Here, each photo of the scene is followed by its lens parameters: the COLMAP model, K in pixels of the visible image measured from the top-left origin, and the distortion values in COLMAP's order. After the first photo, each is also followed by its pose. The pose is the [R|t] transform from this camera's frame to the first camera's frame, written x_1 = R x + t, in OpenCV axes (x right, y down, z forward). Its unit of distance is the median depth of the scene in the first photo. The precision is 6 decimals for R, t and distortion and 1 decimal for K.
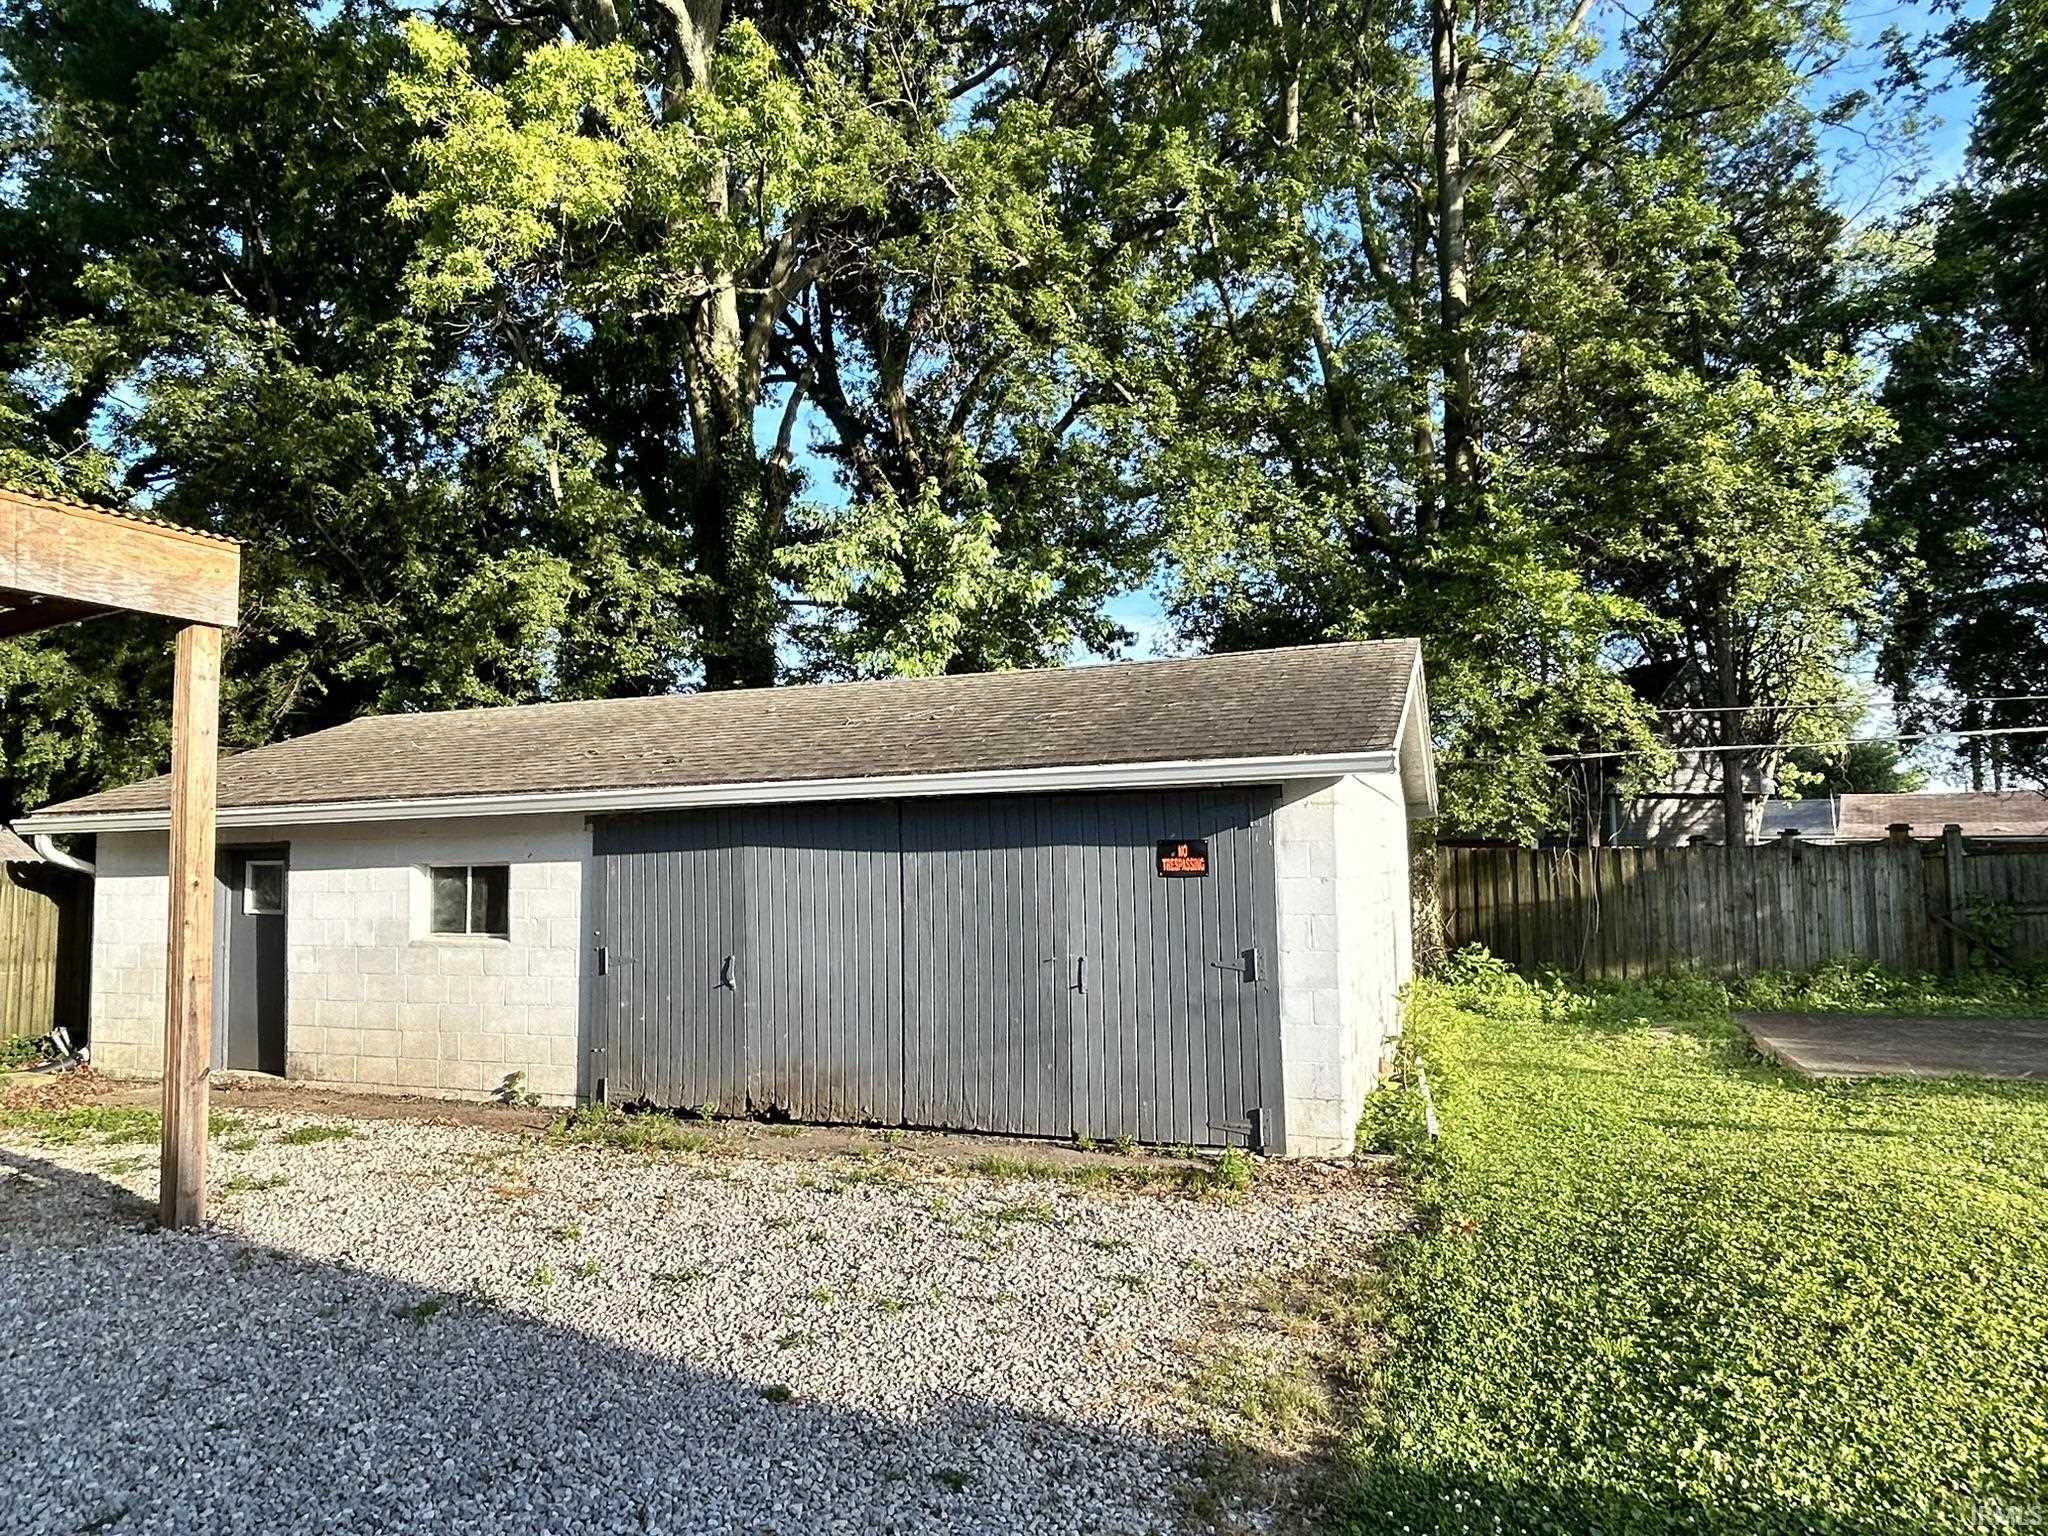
lens RADIAL K [[1256.7, 0, 1022.9], [0, 1256.7, 777.5], [0, 0, 1]] dist [0.001073, -0.000389]
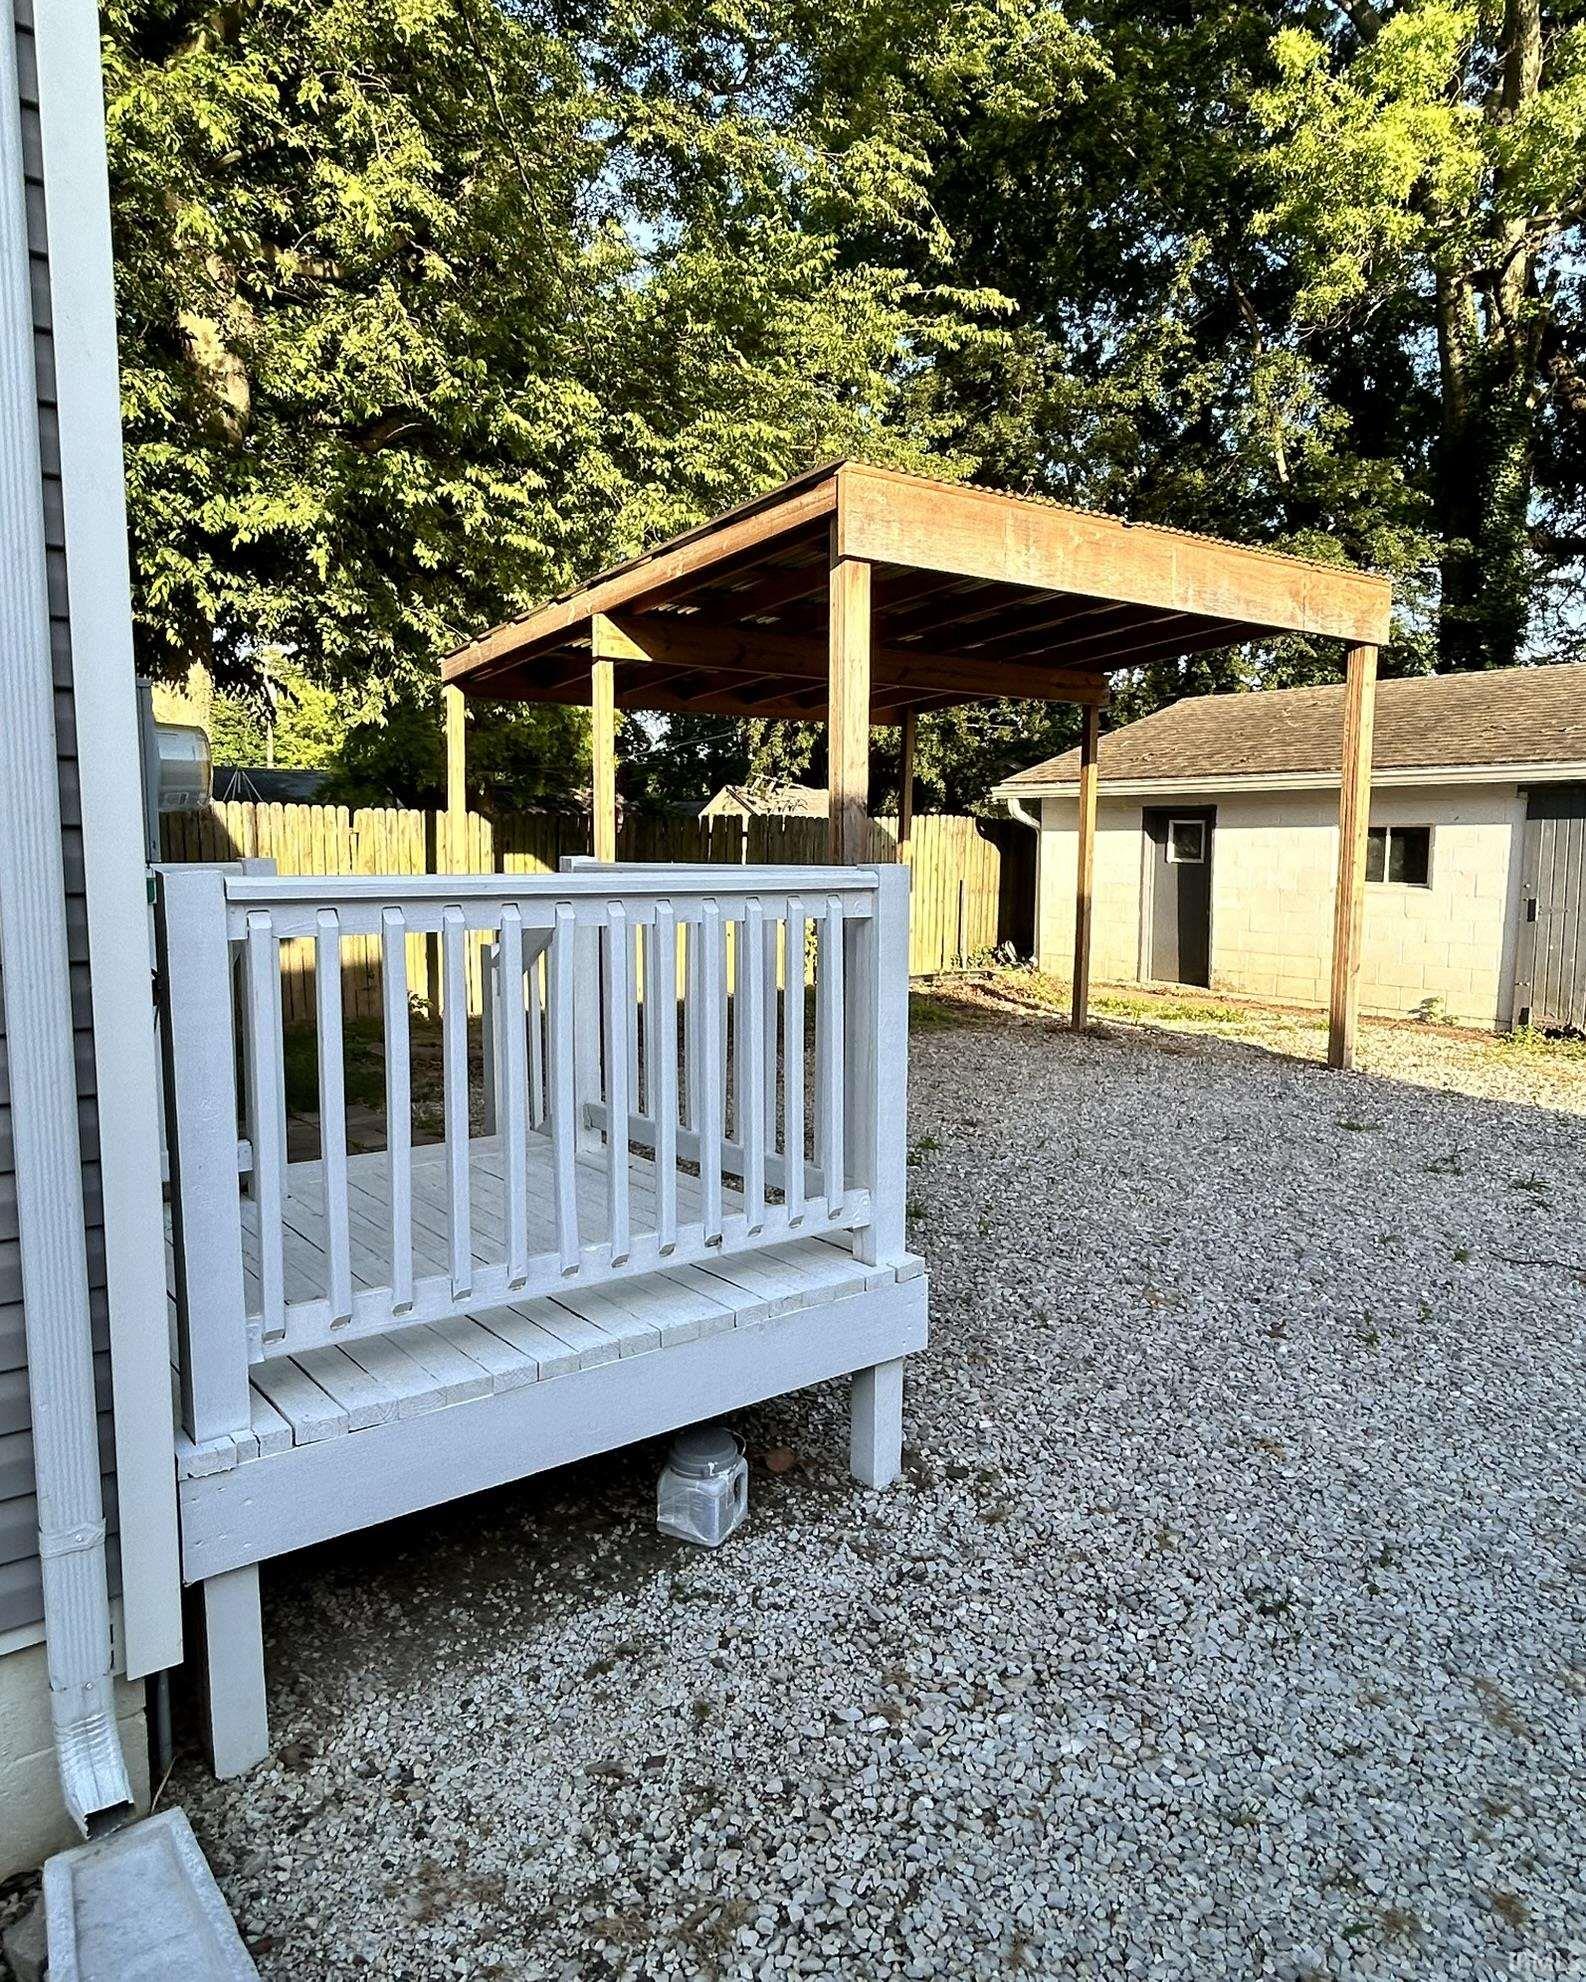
lens RADIAL K [[1296.6, 0, 795.6], [0, 1296.6, 991.5], [0, 0, 1]] dist [-0.001275, -0.004552]
pose [[0.851565, 0.082757, -0.517676, -0.268759], [0.016618, 0.982705, 0.184433, -0.013353], [0.523986, -0.165660, 0.835461, -0.362781]]
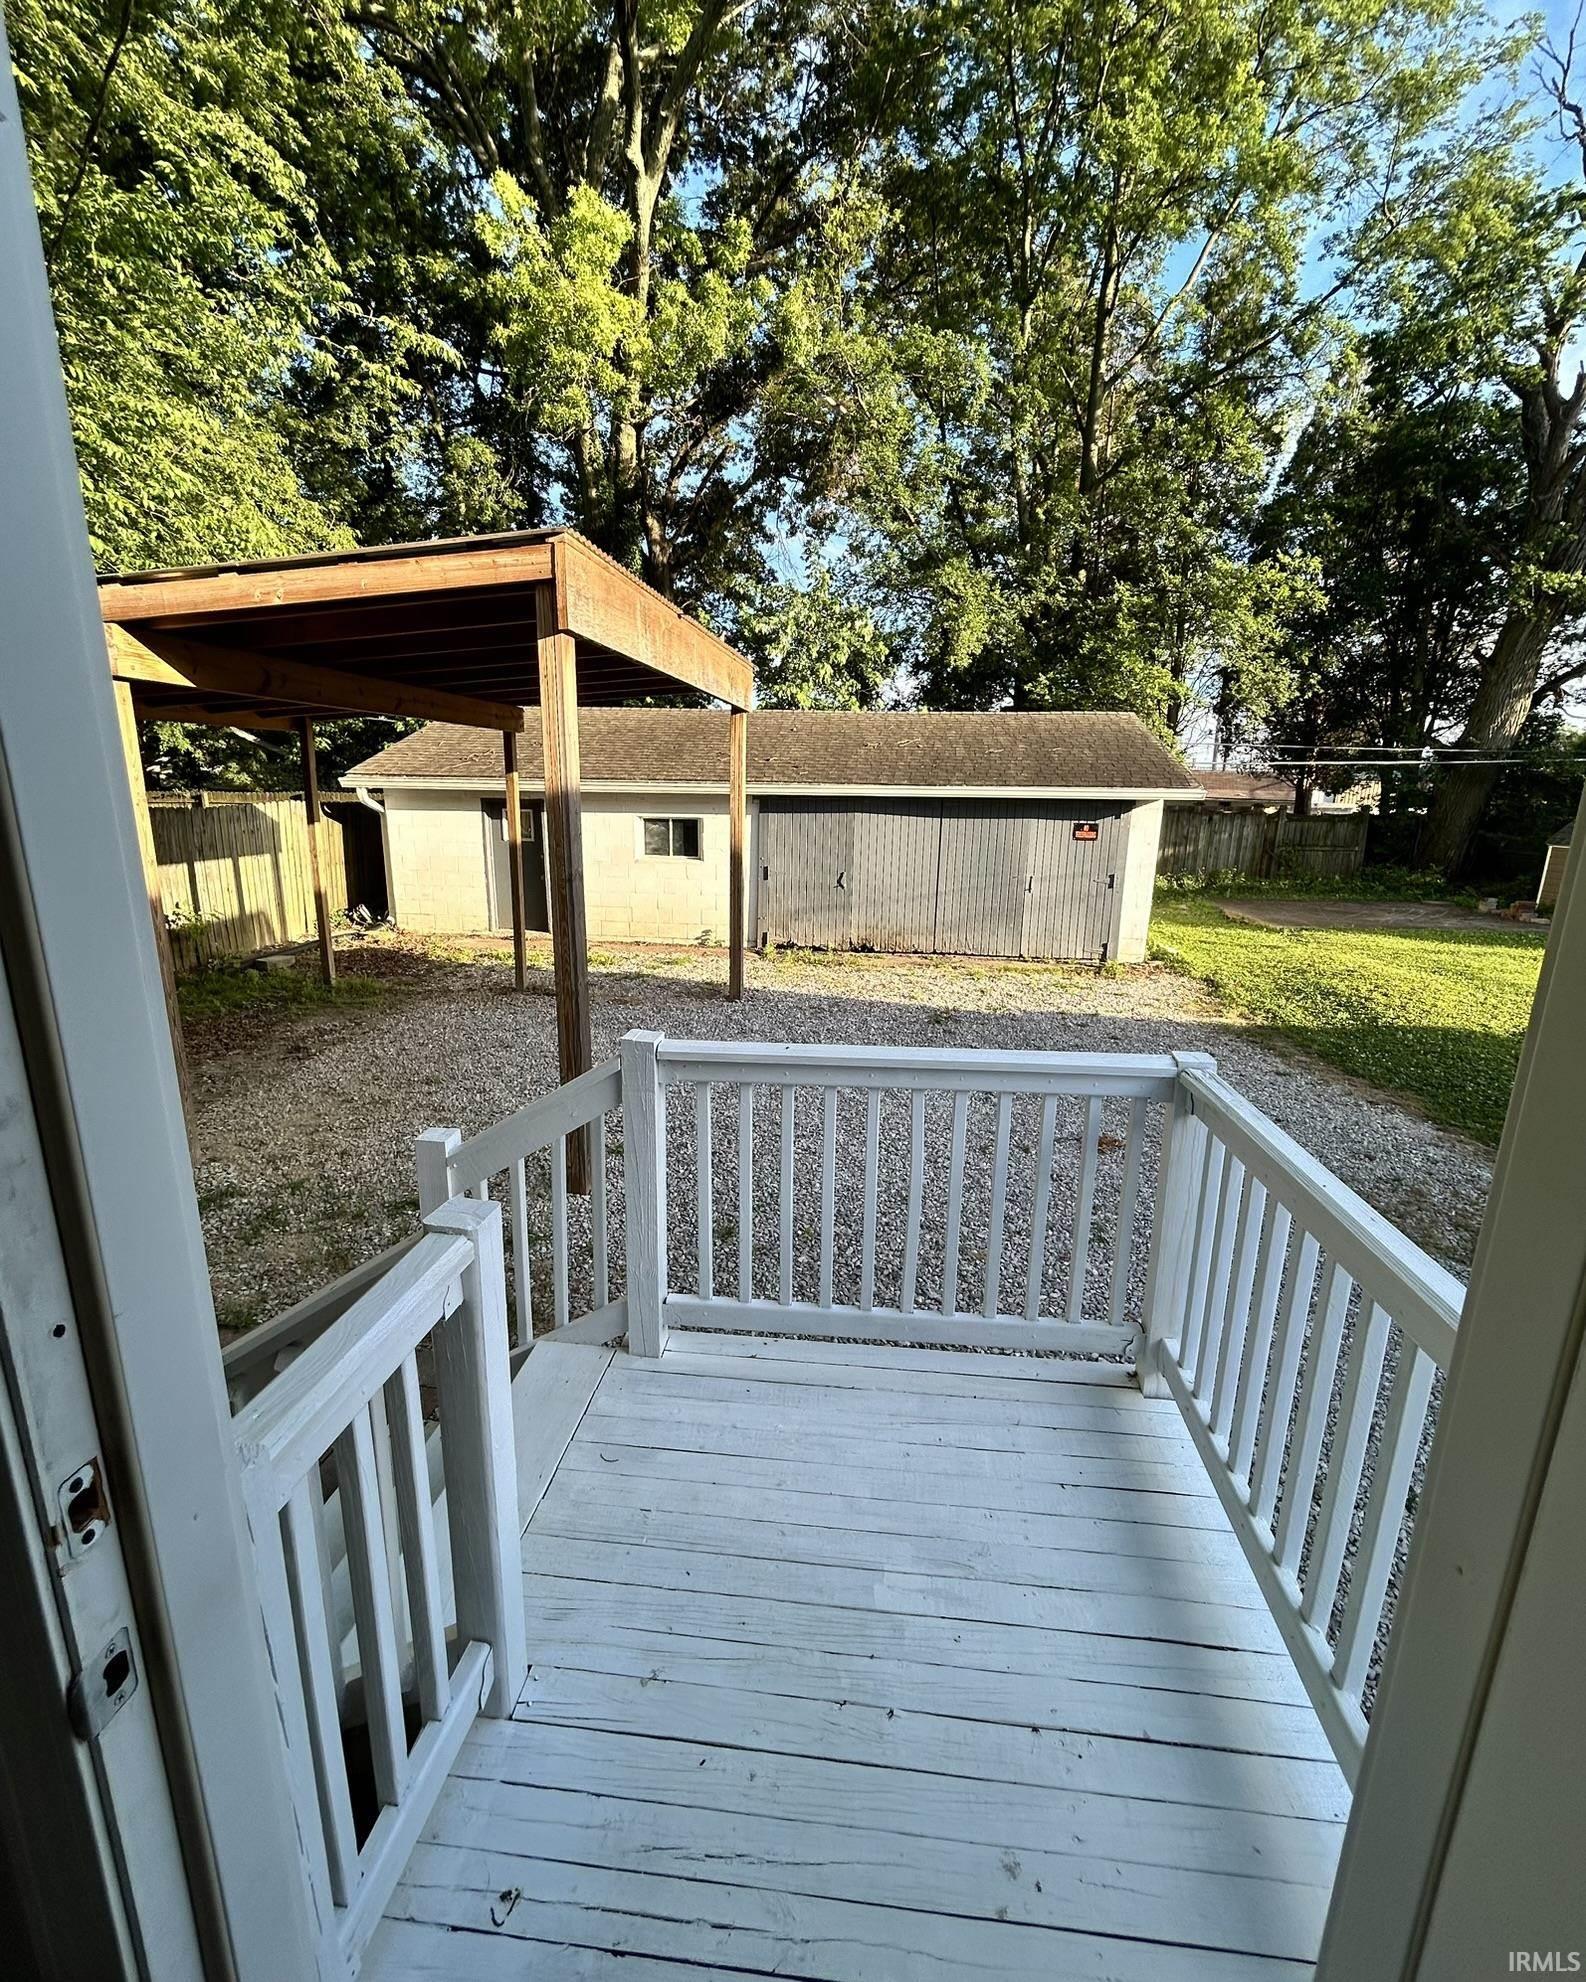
lens RADIAL K [[856.6, 0, 786.0], [0, 856.6, 994.4], [0, 0, 1]] dist [-0.004324, -0.000301]
pose [[0.968998, -0.023592, 0.245939, -0.590845], [-0.052301, 0.953285, 0.297511, -0.064296], [-0.241469, -0.301150, 0.922497, -0.258117]]
